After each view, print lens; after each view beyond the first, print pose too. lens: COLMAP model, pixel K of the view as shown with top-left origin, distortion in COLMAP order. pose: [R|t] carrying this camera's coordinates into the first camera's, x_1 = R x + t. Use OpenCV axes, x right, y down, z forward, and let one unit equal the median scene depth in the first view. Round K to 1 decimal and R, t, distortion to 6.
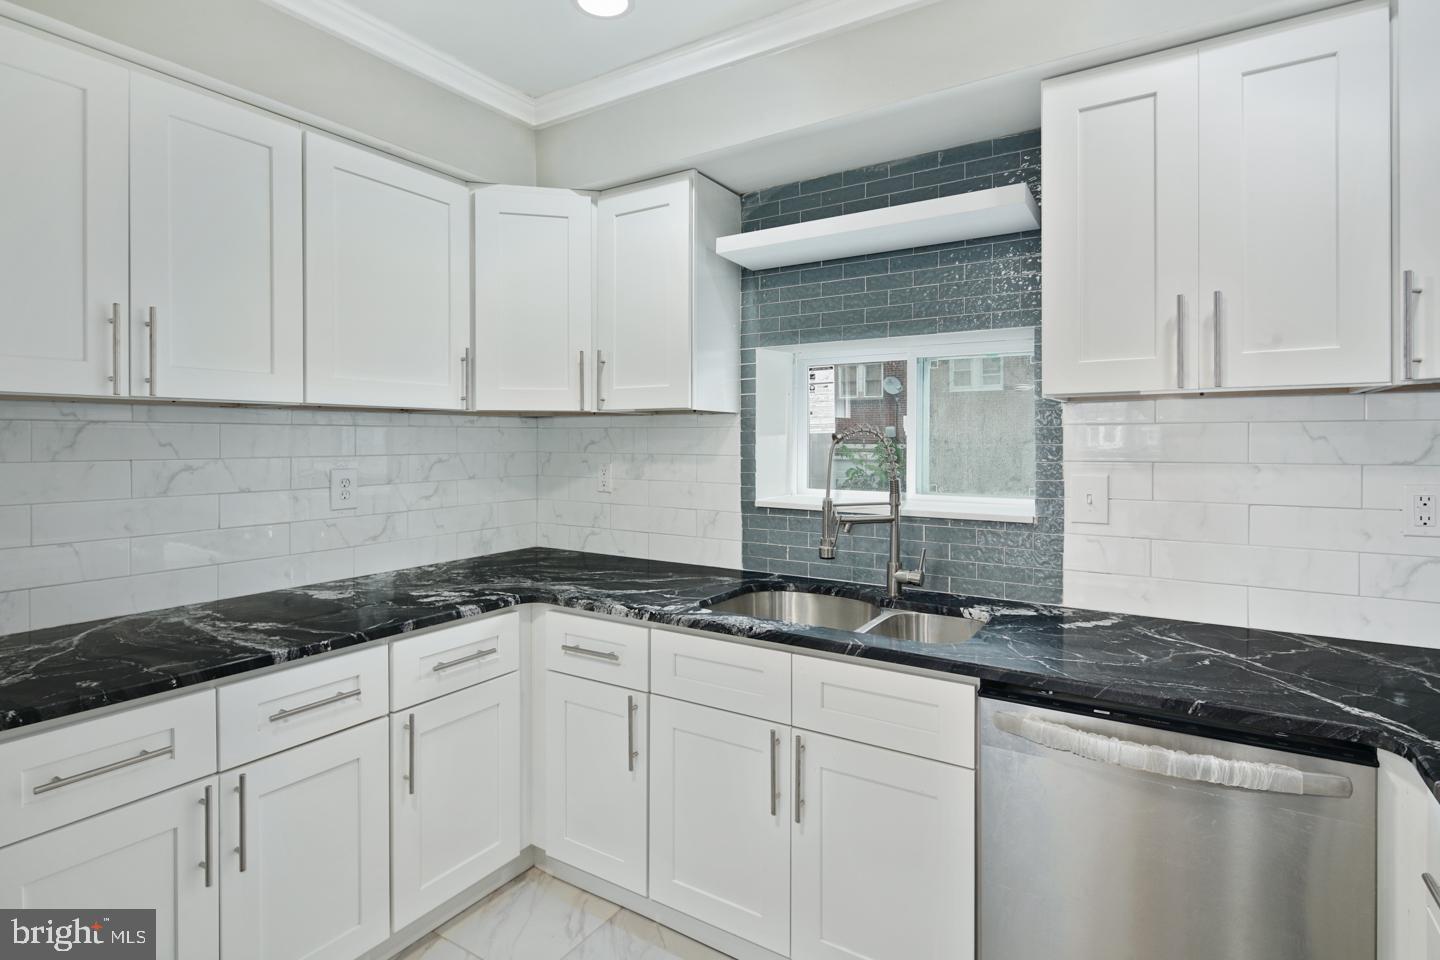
lens RADIAL K [[737.6, 0, 666.6], [0, 737.6, 442.9], [0, 0, 1]] dist [0.000680, -0.000546]
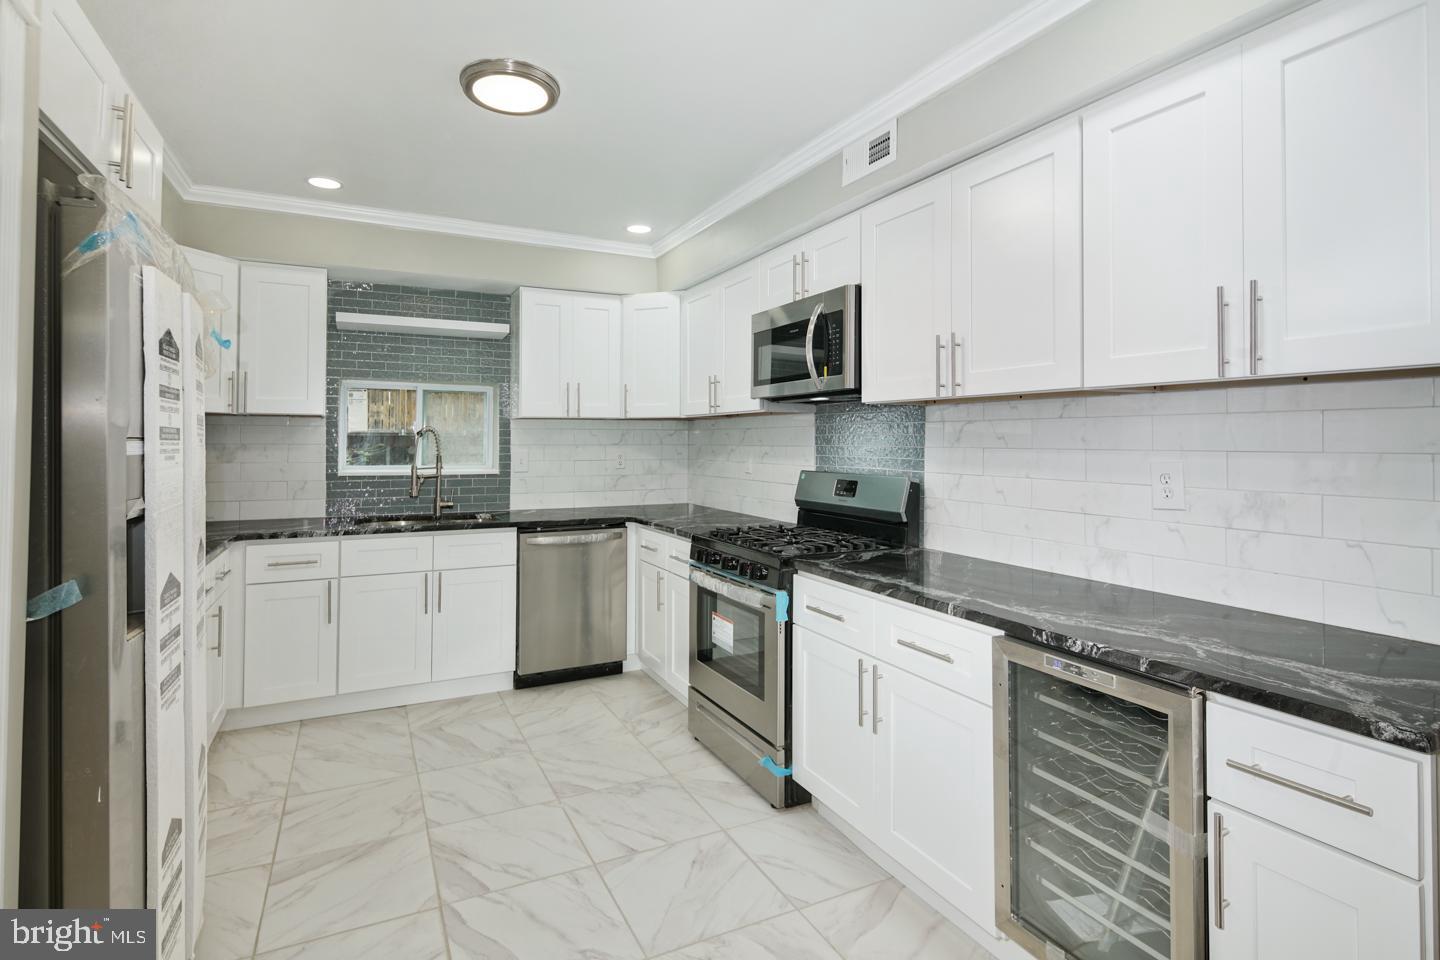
lens RADIAL K [[719.9, 0, 709.0], [0, 719.9, 426.8], [0, 0, 1]] dist [0.006353, -0.000683]
pose [[0.468432, 0.019086, 0.883293, -1.004932], [0.001751, 0.999745, -0.022531, 0.018027], [-0.883498, 0.012101, 0.468279, -0.503512]]
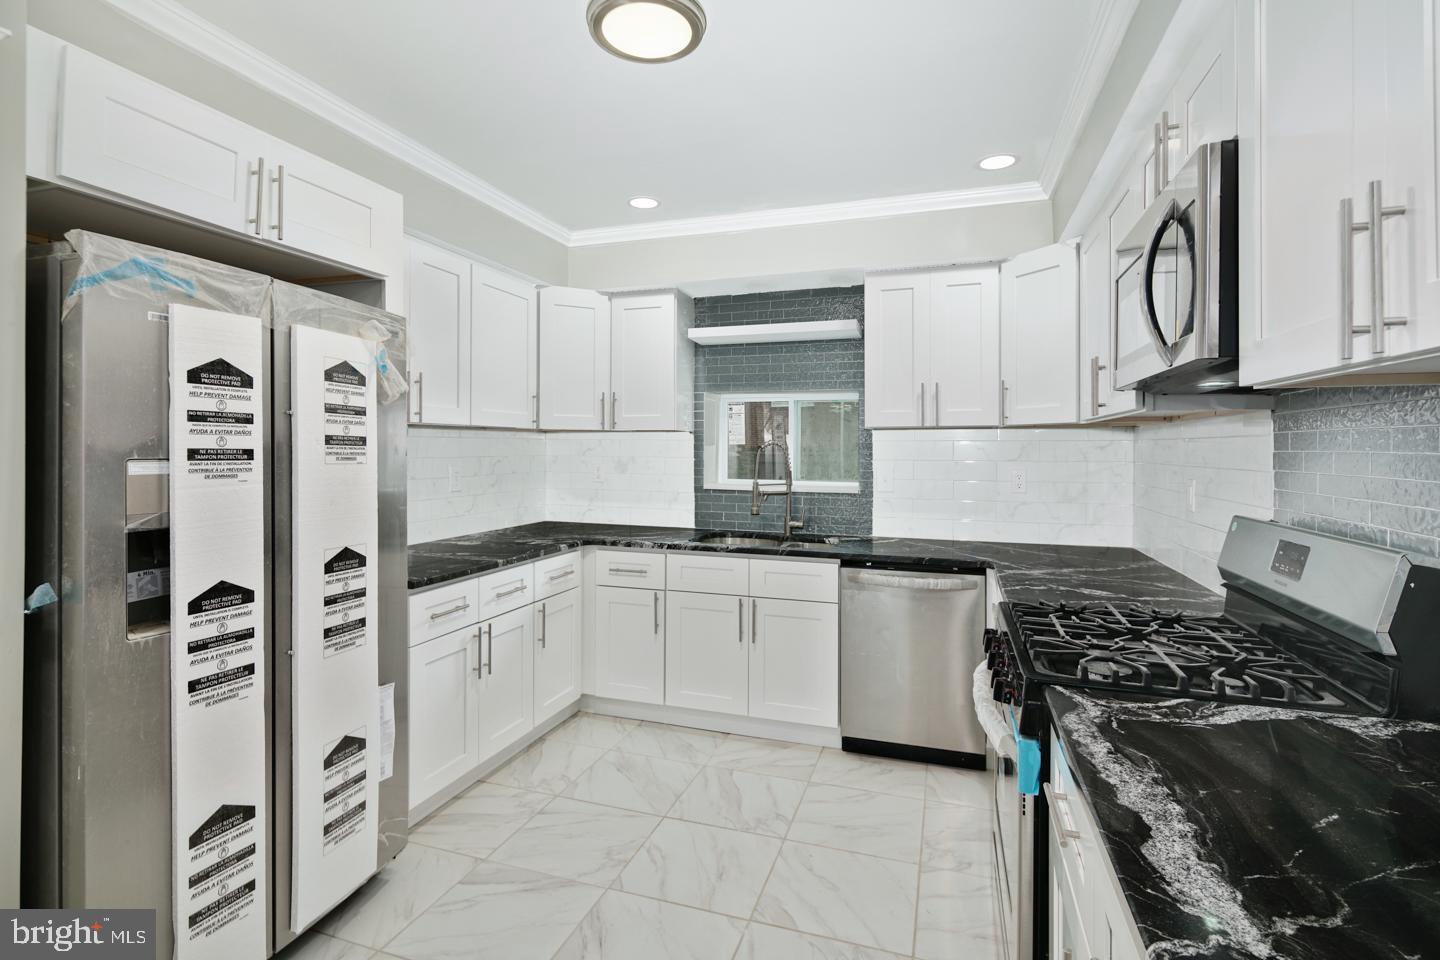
lens RADIAL K [[710.5, 0, 716.0], [0, 710.5, 441.3], [0, 0, 1]] dist [0.002078, 0.000056]
pose [[0.957860, 0.007798, 0.287130, -0.348243], [-0.003809, 0.999888, -0.014448, 0.002892], [-0.287211, 0.012745, 0.957783, -0.591434]]
